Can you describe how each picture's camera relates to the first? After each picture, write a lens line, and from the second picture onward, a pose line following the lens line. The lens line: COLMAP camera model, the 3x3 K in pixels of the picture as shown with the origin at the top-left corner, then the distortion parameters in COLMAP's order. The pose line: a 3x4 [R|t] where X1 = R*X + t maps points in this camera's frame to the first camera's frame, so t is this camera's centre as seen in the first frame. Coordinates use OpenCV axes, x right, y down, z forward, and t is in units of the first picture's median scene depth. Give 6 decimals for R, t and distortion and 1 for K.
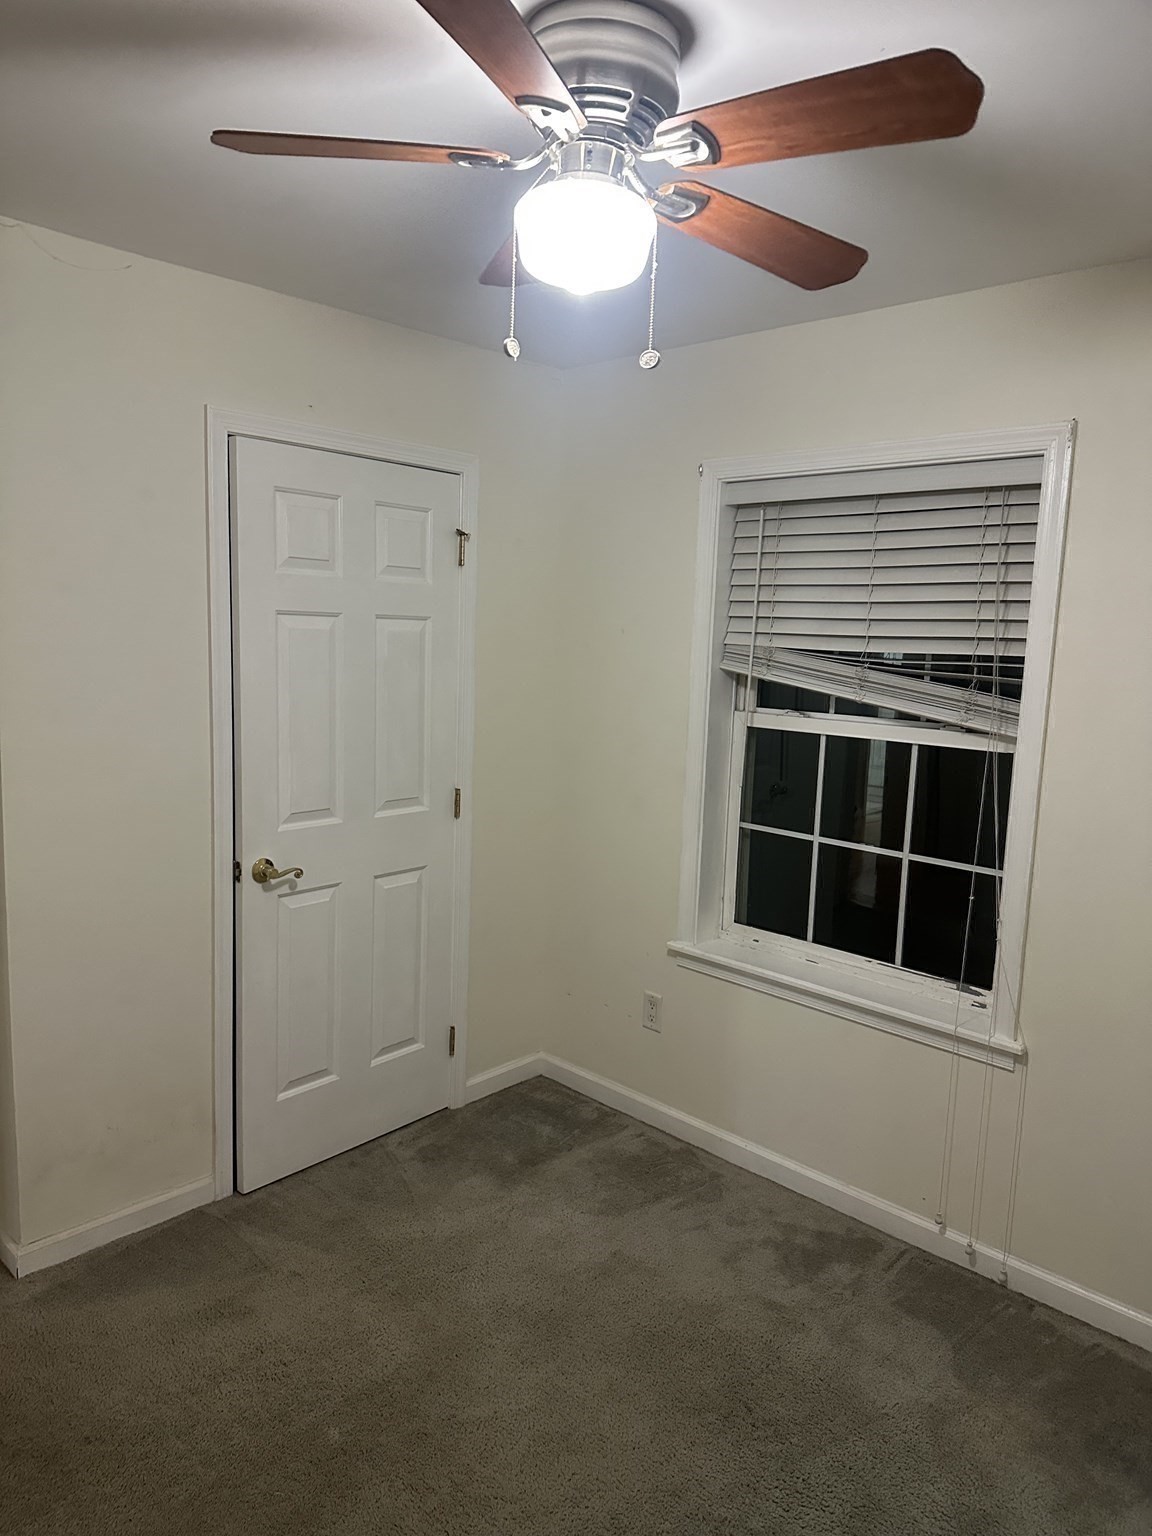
lens RADIAL K [[1060.3, 0, 576.0], [0, 1060.3, 775.2], [0, 0, 1]] dist [0.144983, -0.238498]
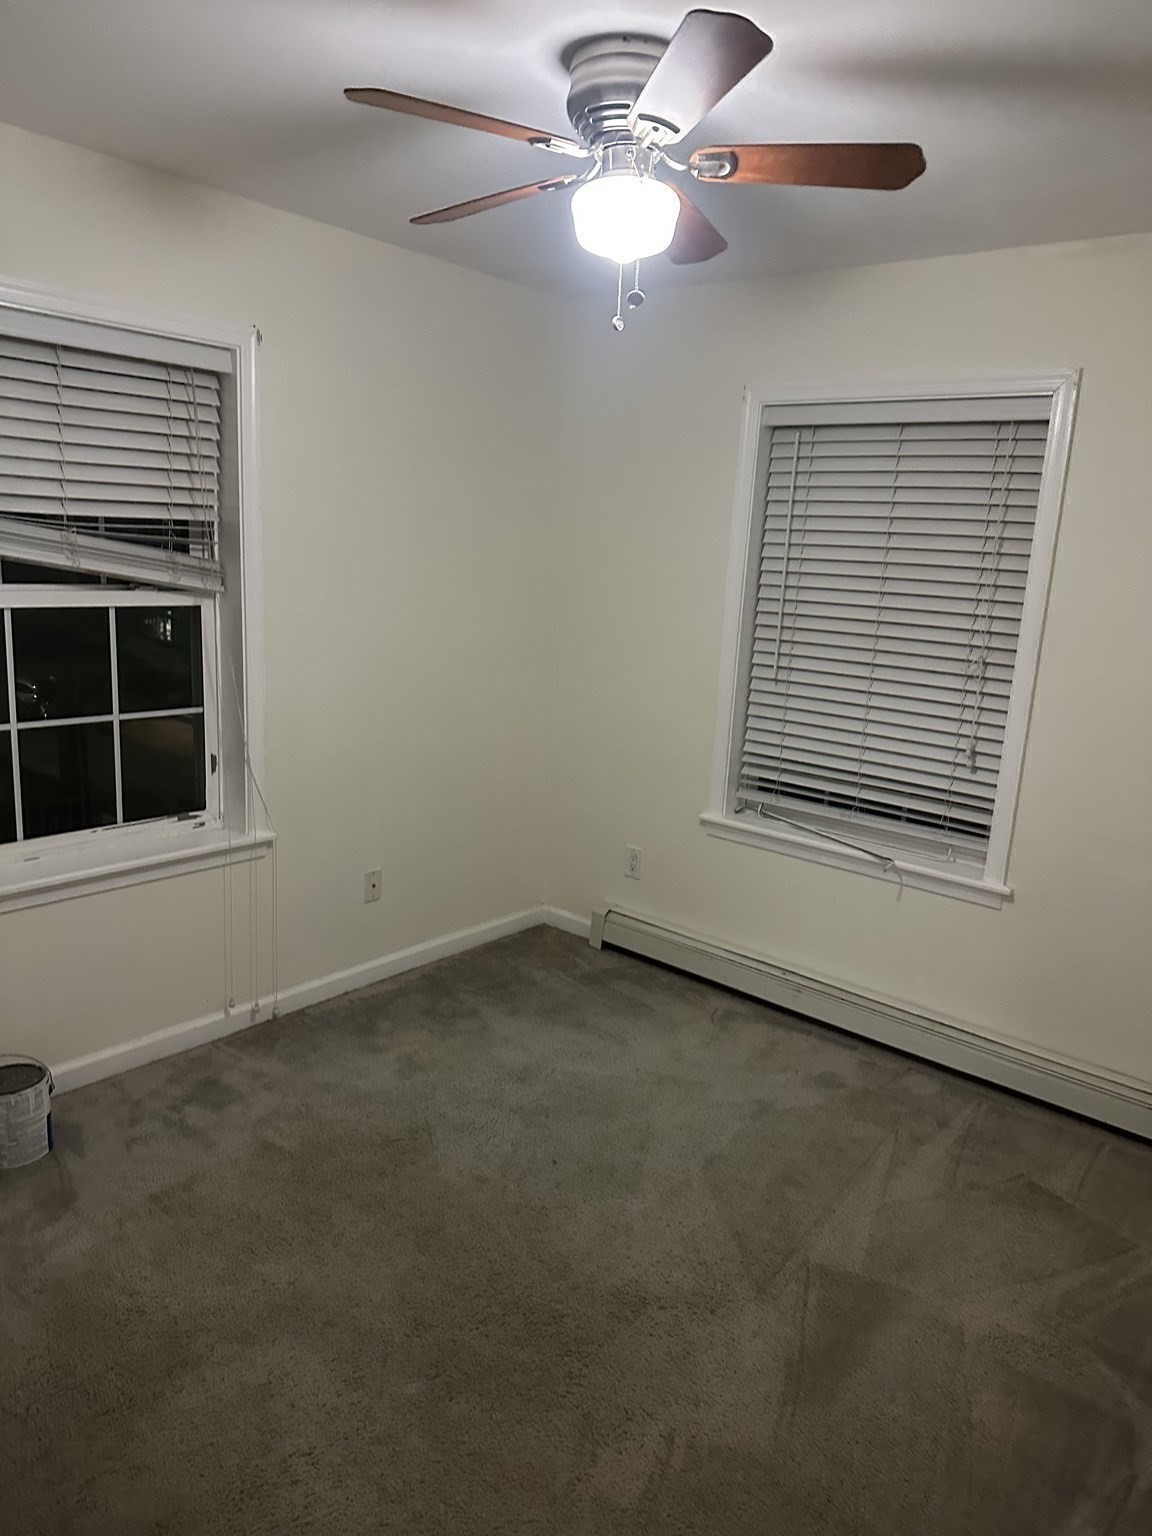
lens RADIAL K [[1073.2, 0, 584.0], [0, 1073.2, 764.0], [0, 0, 1]] dist [0.148134, -0.252731]
pose [[-0.069194, -0.246333, 0.966712, -0.782382], [0.079016, 0.964637, 0.251460, -0.114983], [-0.994469, 0.093785, -0.047283, 0.639424]]
